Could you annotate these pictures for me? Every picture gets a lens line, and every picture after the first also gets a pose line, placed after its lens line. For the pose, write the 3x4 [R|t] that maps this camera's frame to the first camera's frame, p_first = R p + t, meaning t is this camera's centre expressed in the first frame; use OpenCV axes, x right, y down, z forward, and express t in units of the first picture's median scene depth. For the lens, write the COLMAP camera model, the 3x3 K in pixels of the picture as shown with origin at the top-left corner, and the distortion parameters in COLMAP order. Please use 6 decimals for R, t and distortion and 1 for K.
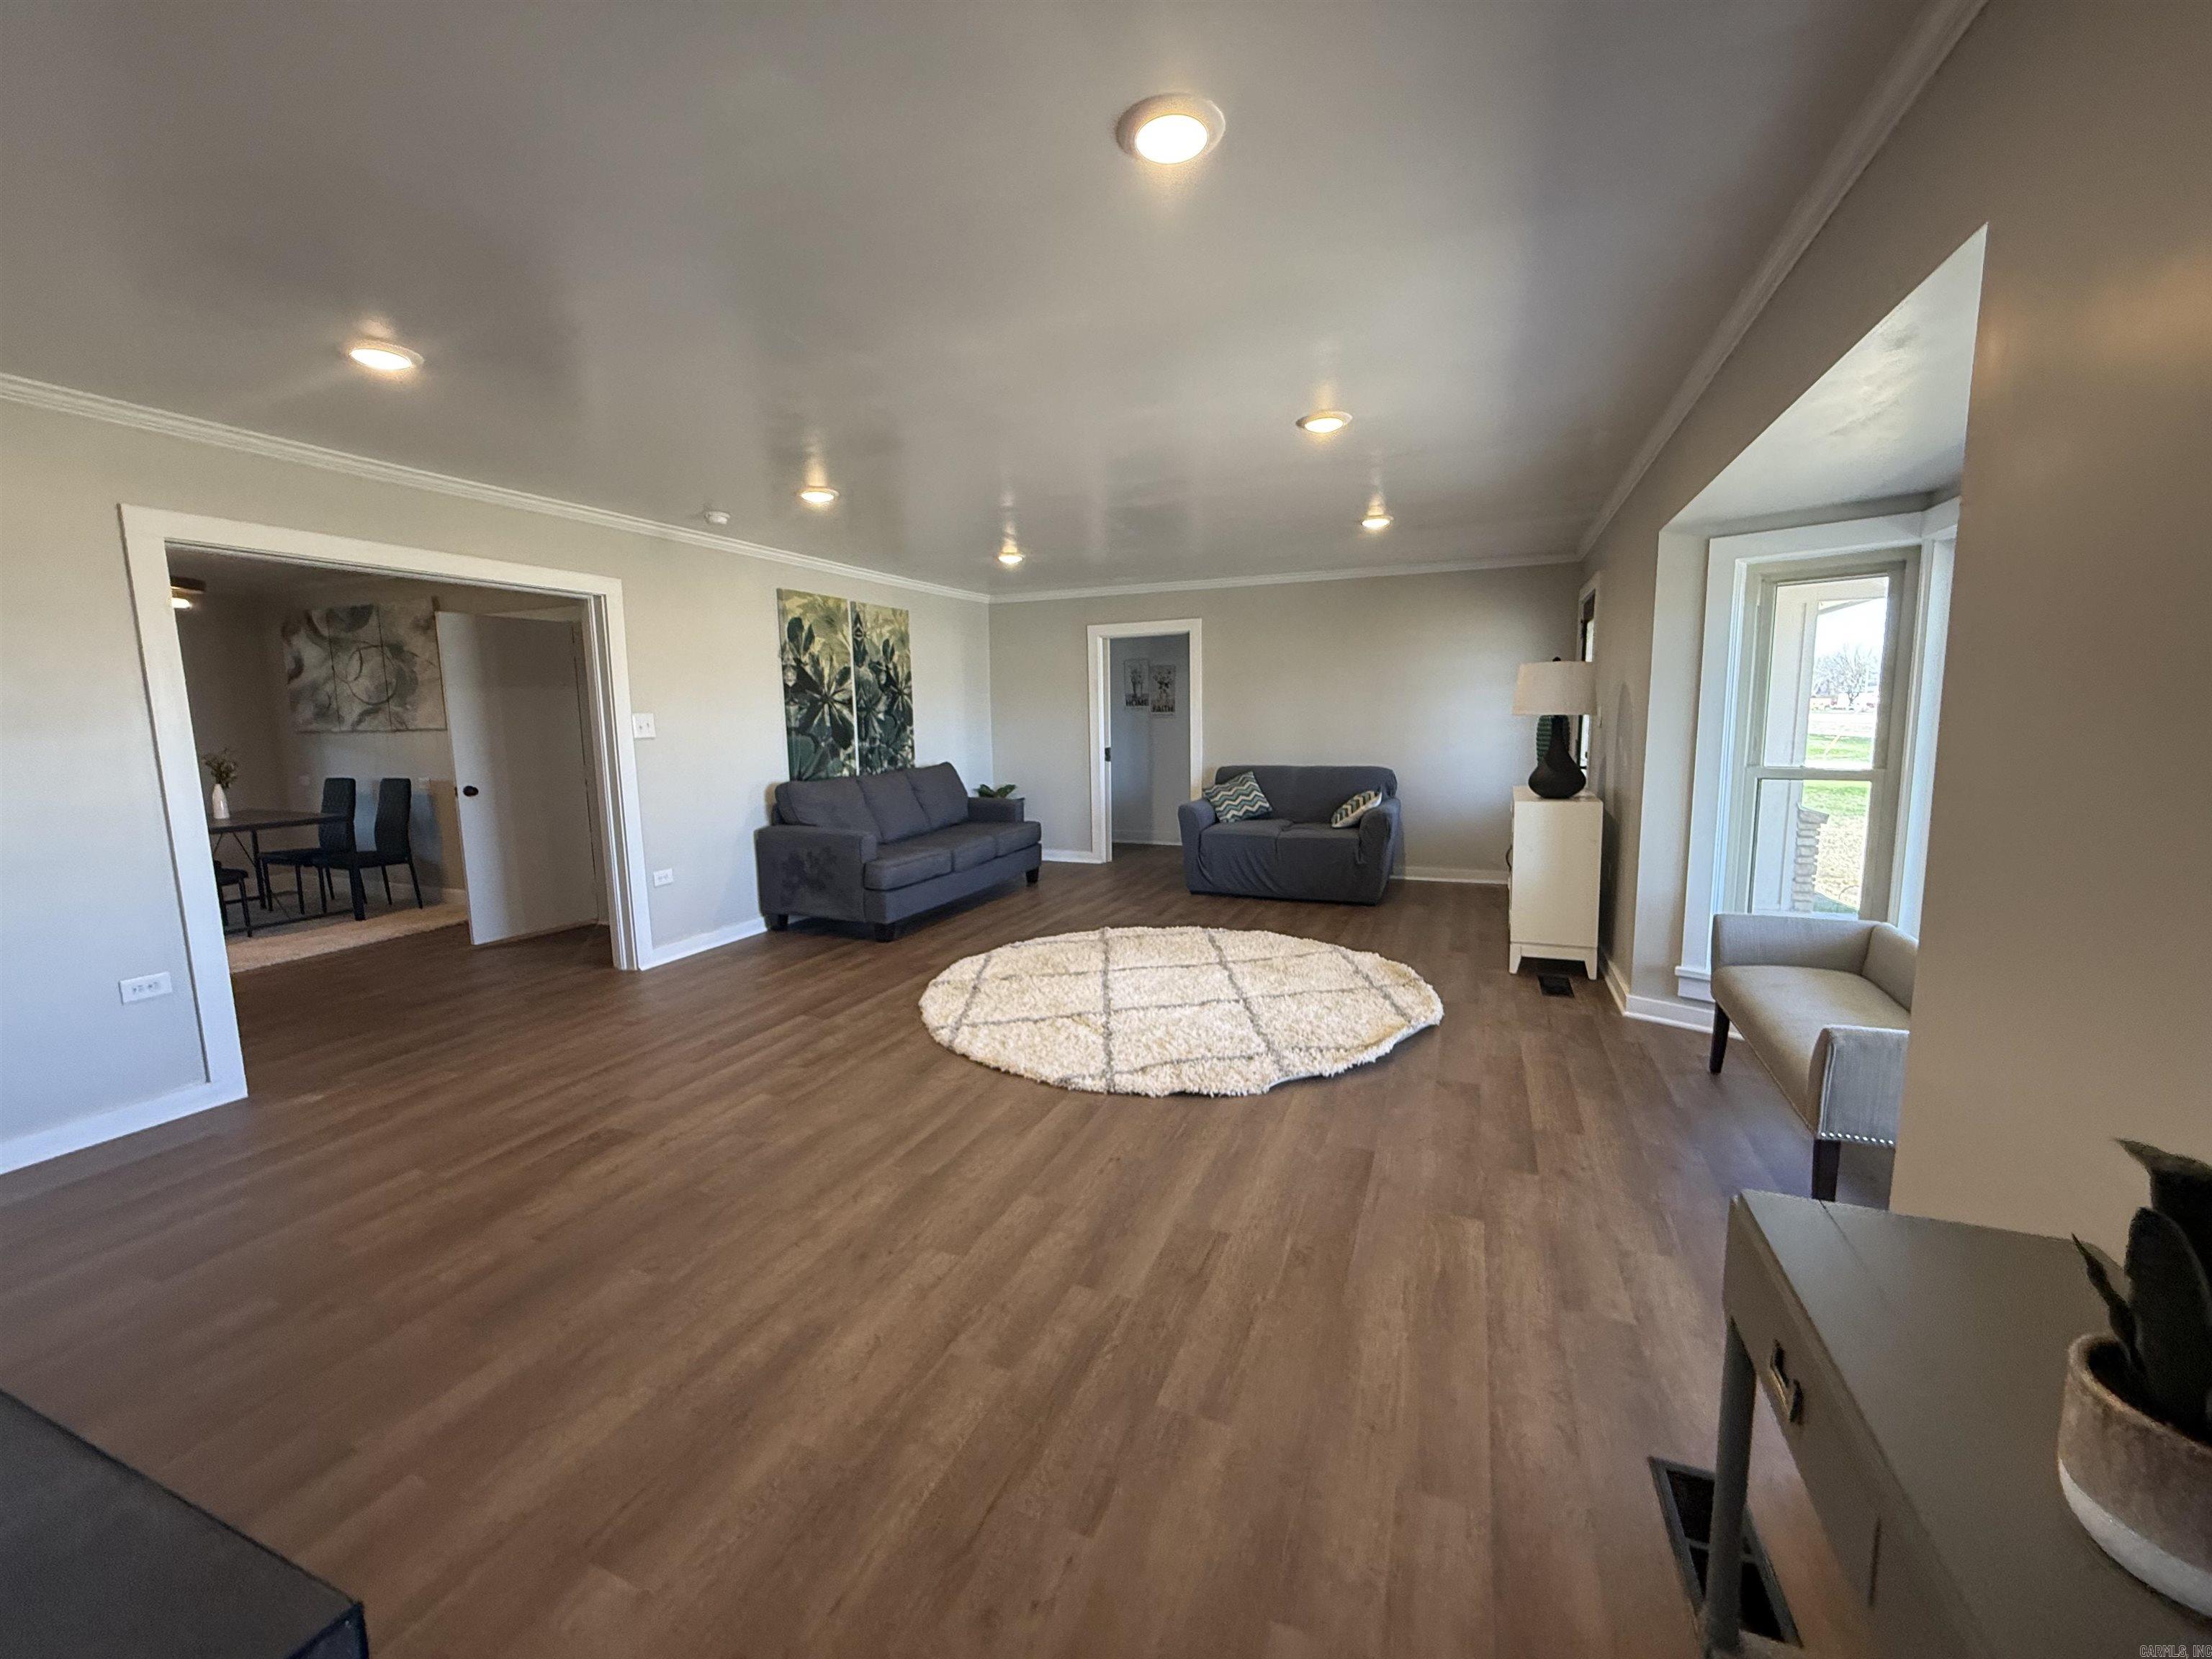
lens RADIAL K [[881.3, 0, 1099.2], [0, 881.3, 828.2], [0, 0, 1]] dist [0.002412, 0.000268]
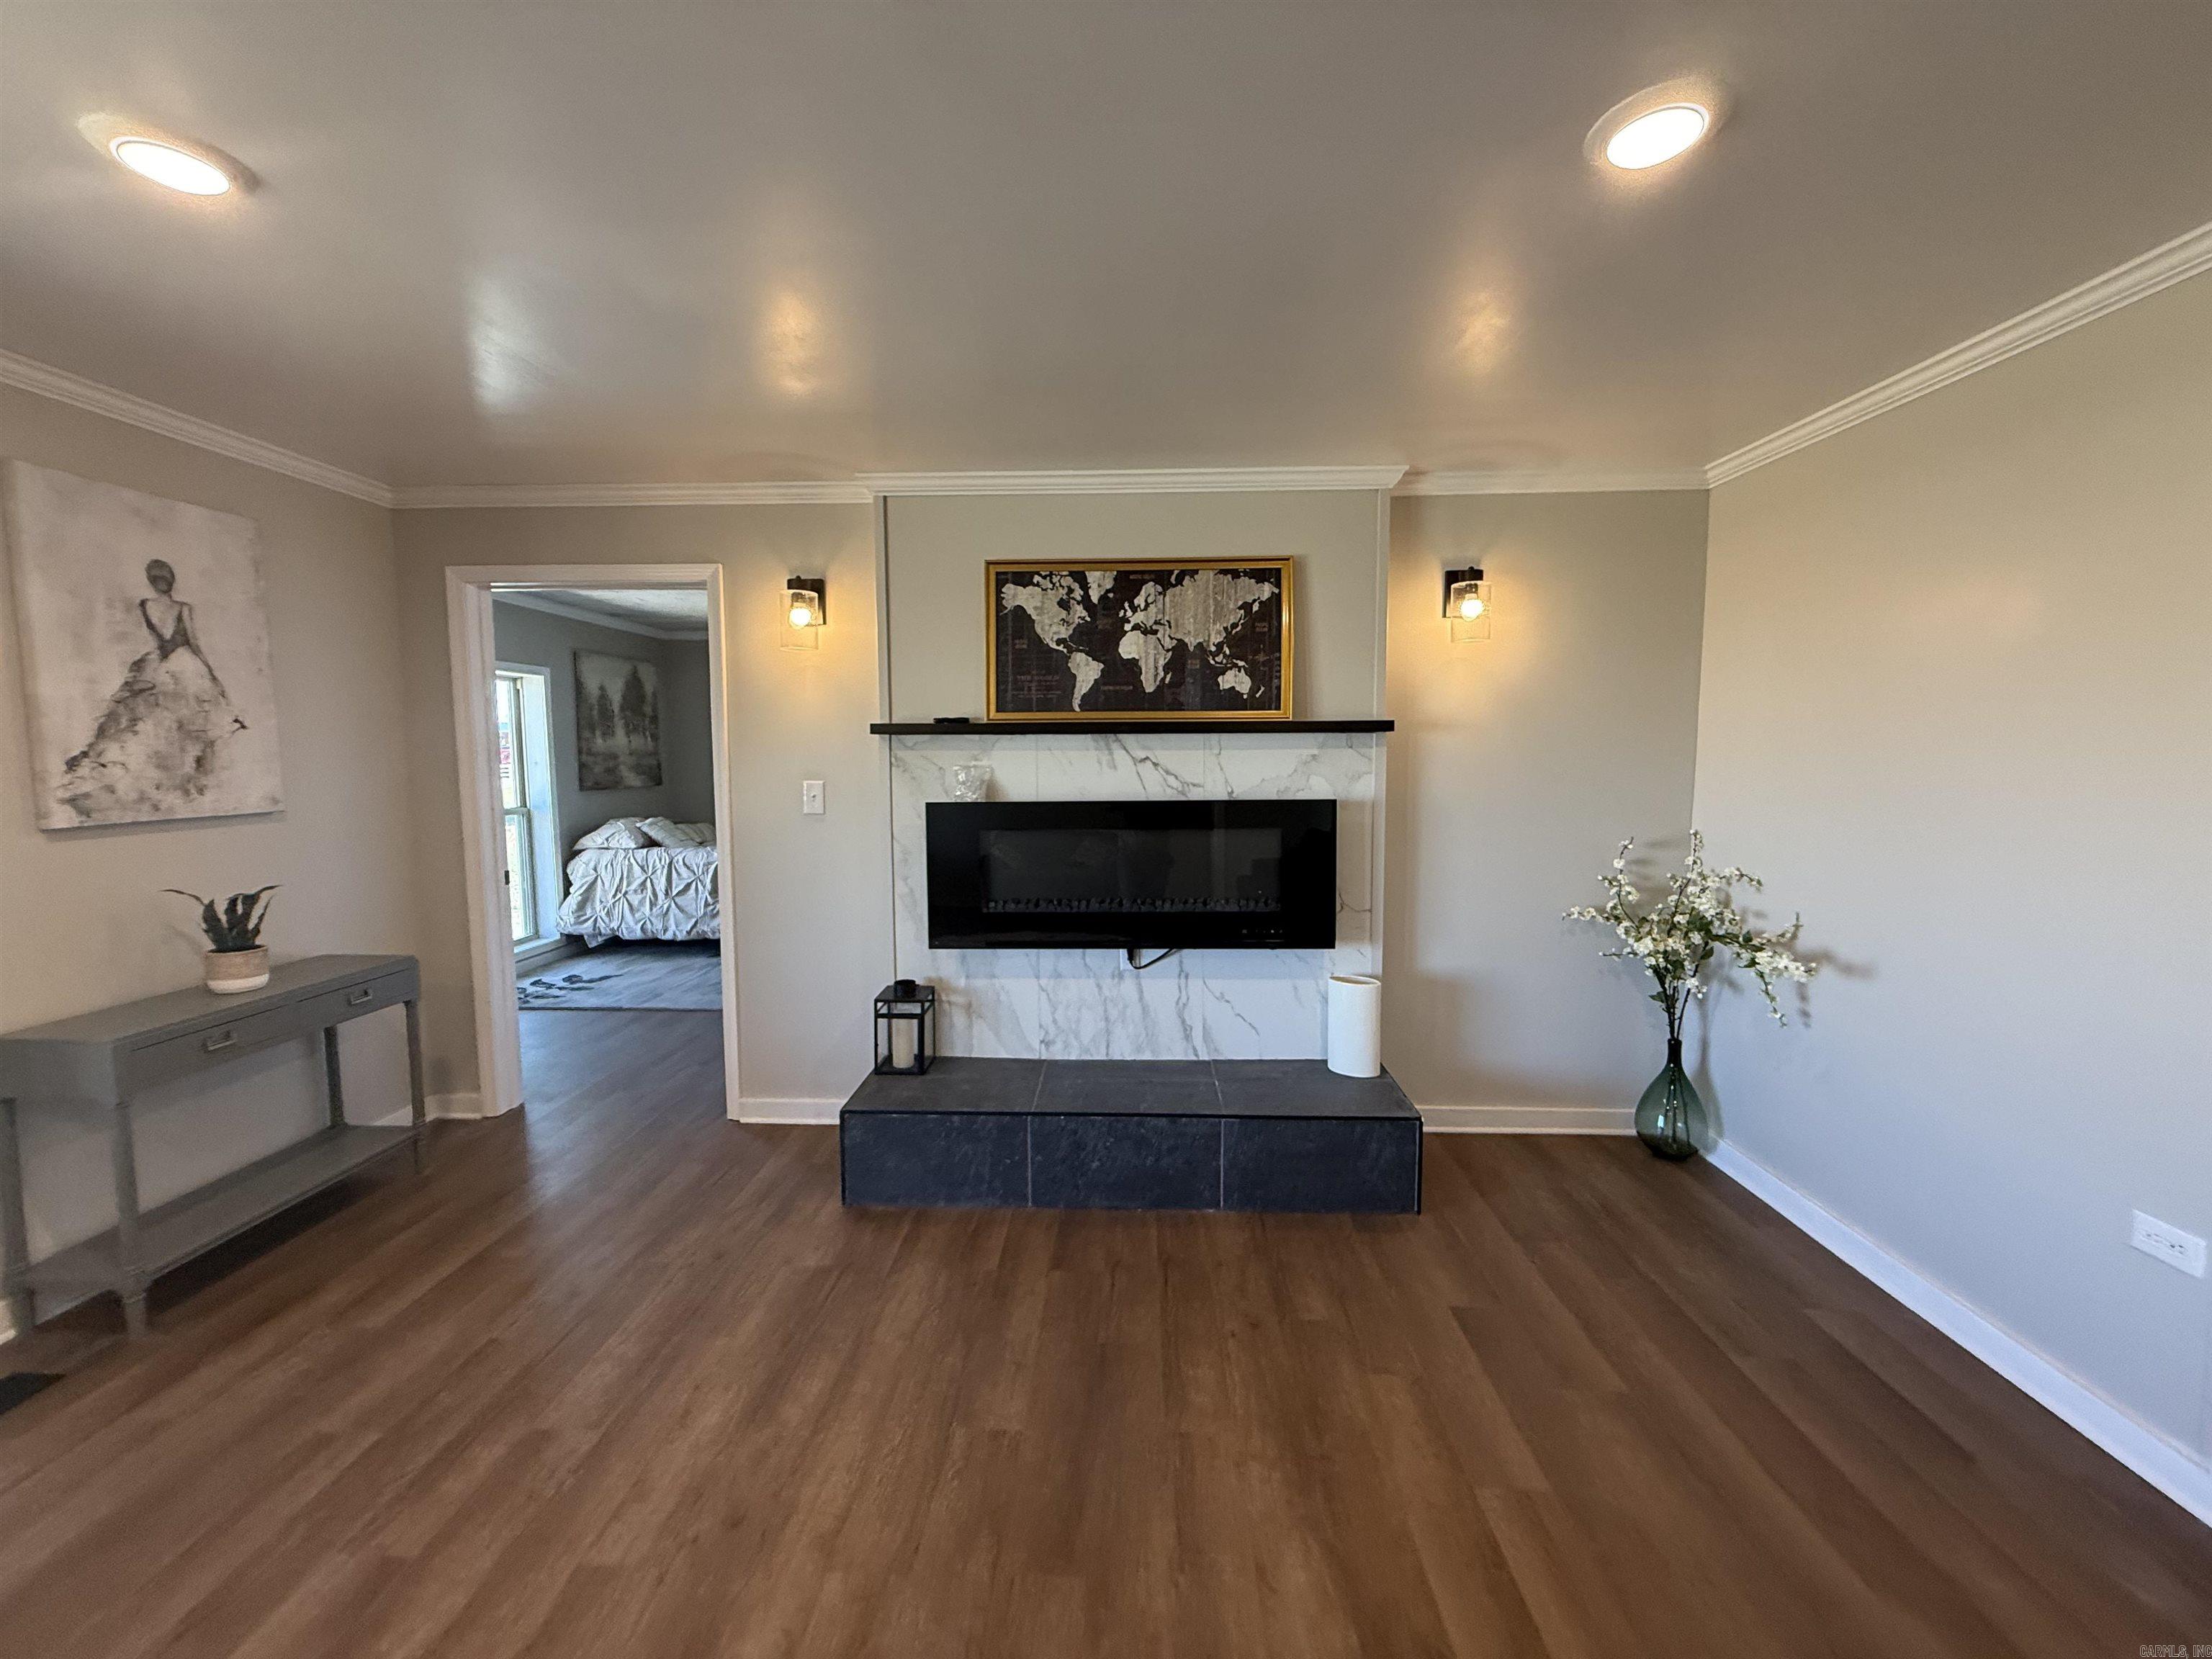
lens RADIAL K [[881.3, 0, 1099.2], [0, 881.3, 828.2], [0, 0, 1]] dist [0.002412, 0.000268]
pose [[-0.937394, 0.050045, -0.344657, -0.155026], [-0.026046, 0.976777, 0.212671, -0.119634], [0.347296, 0.208334, -0.914321, 0.784962]]
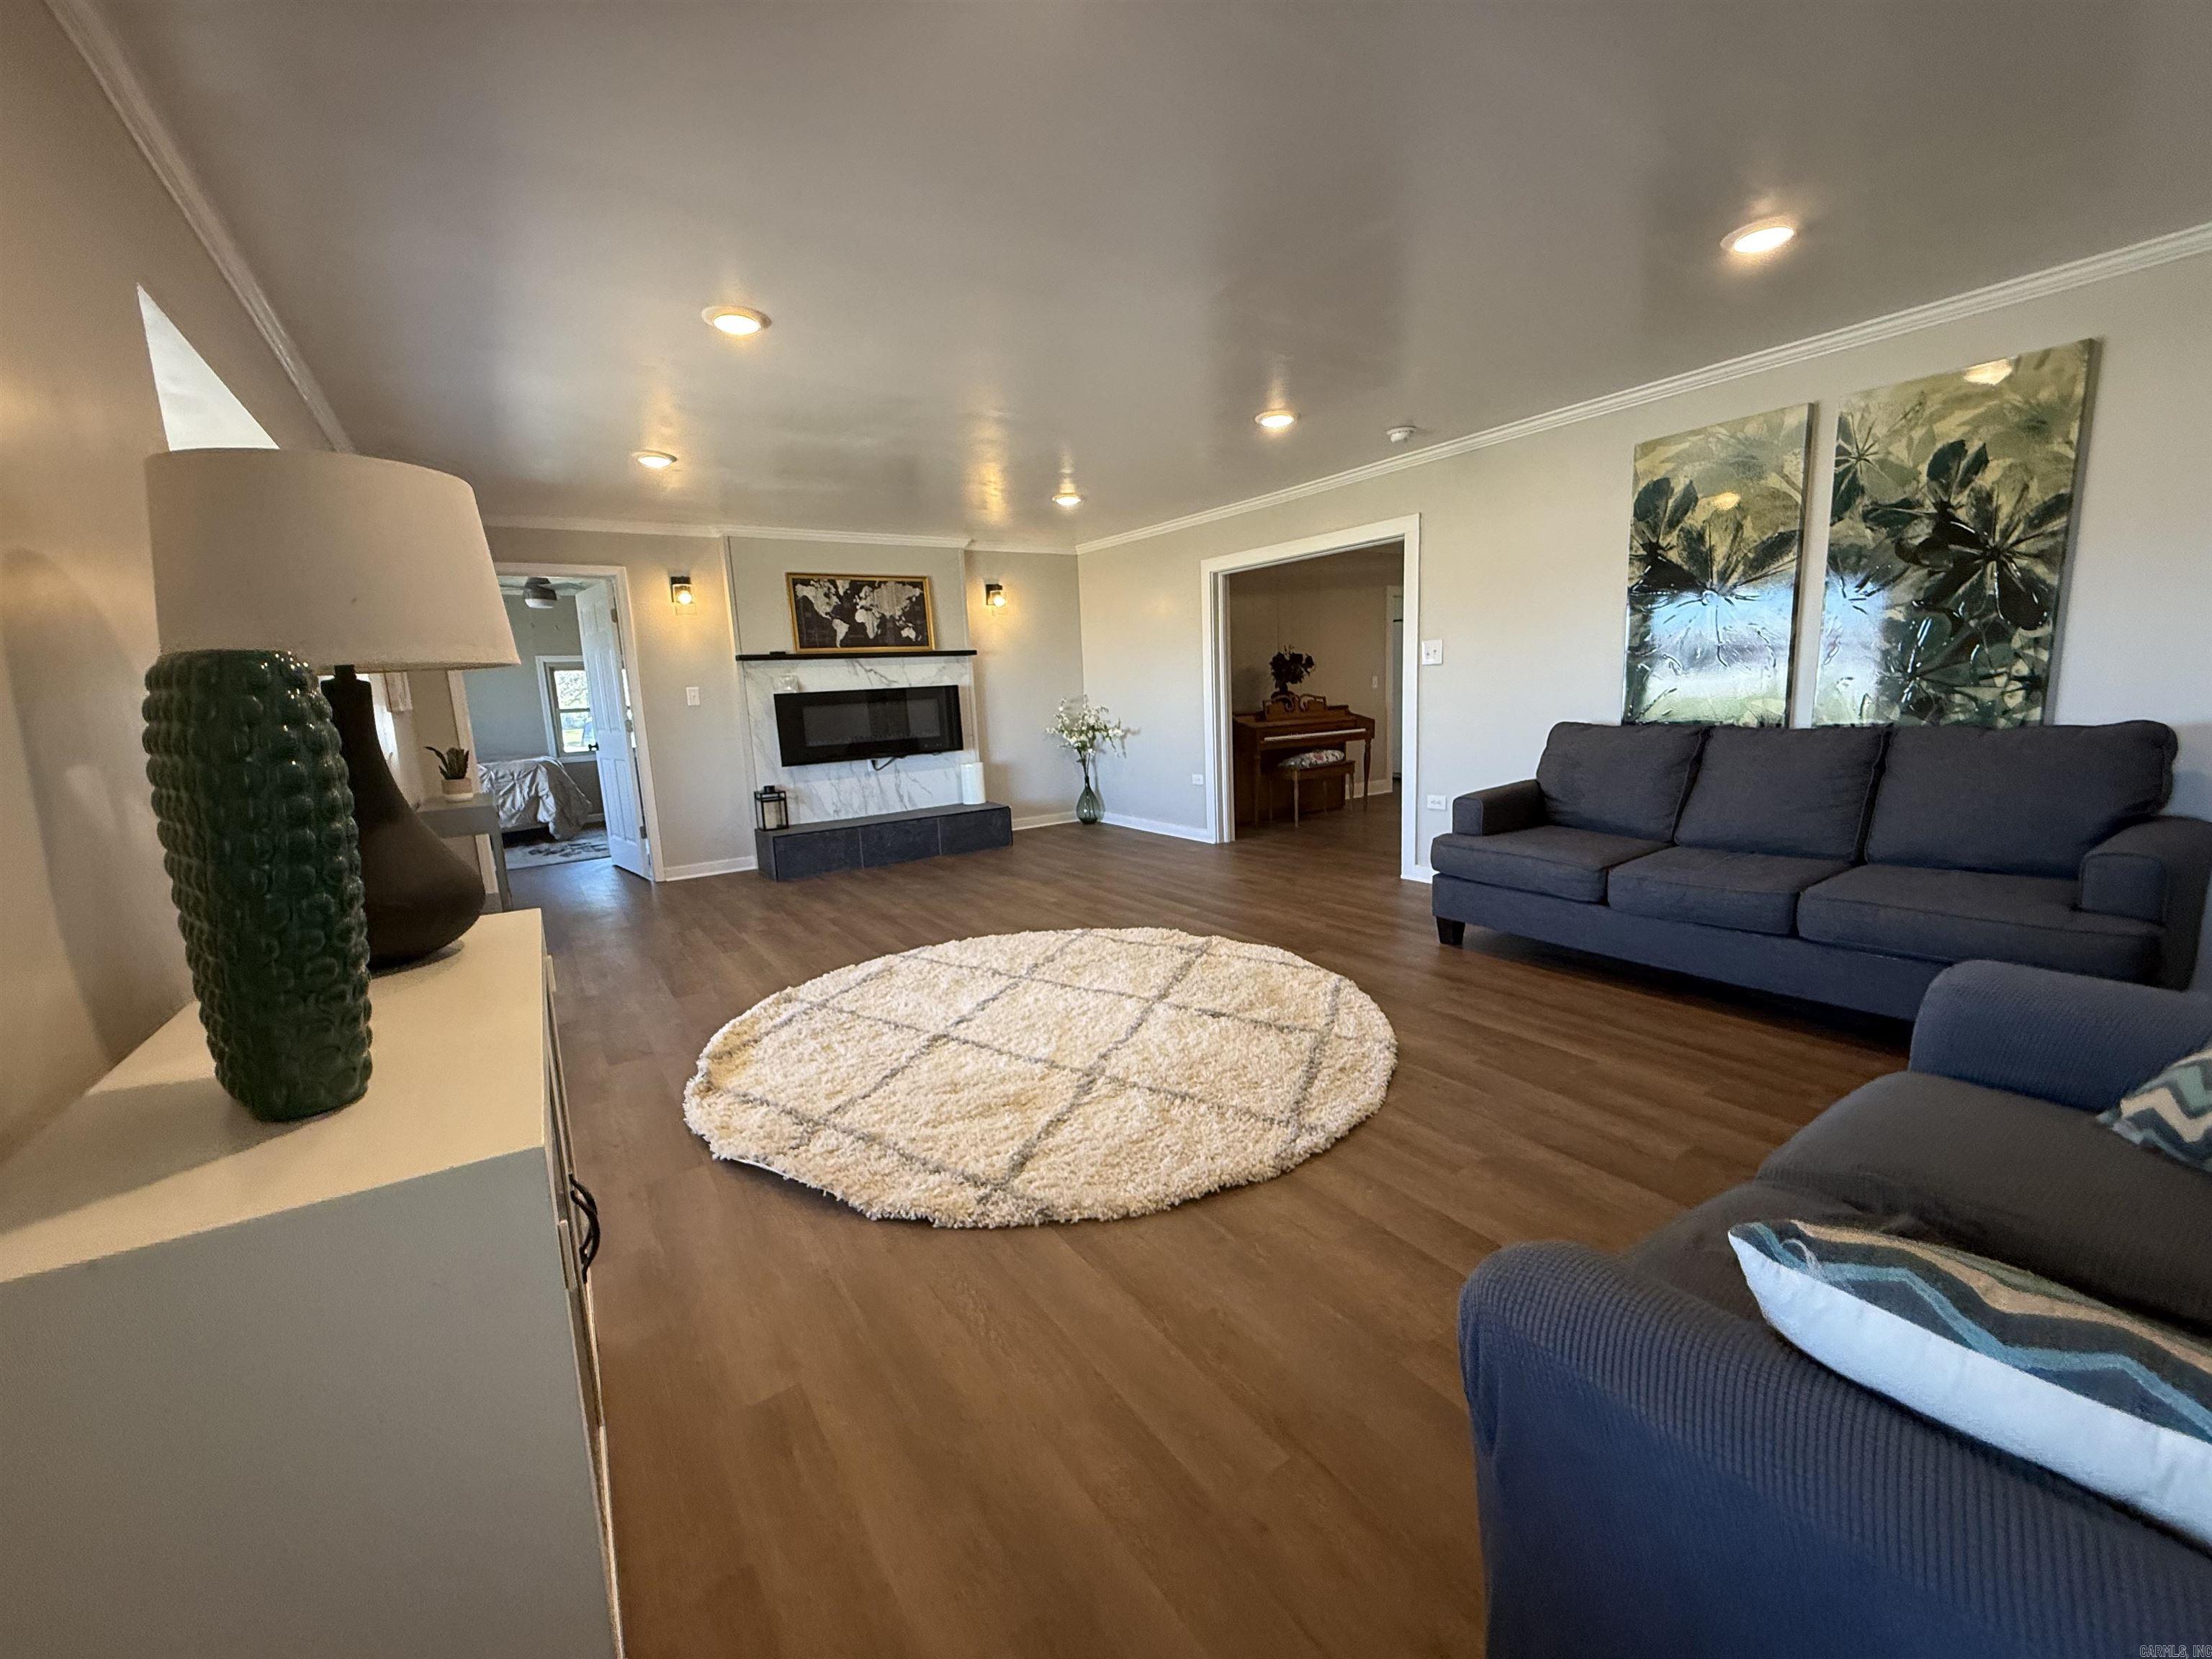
lens RADIAL K [[882.9, 0, 1101.4], [0, 882.9, 827.2], [0, 0, 1]] dist [-0.002775, -0.000051]
pose [[-0.546775, 0.175541, -0.818671, 0.587785], [-0.053966, 0.968353, 0.243679, -0.151117], [0.835539, 0.177418, -0.519998, 1.270470]]
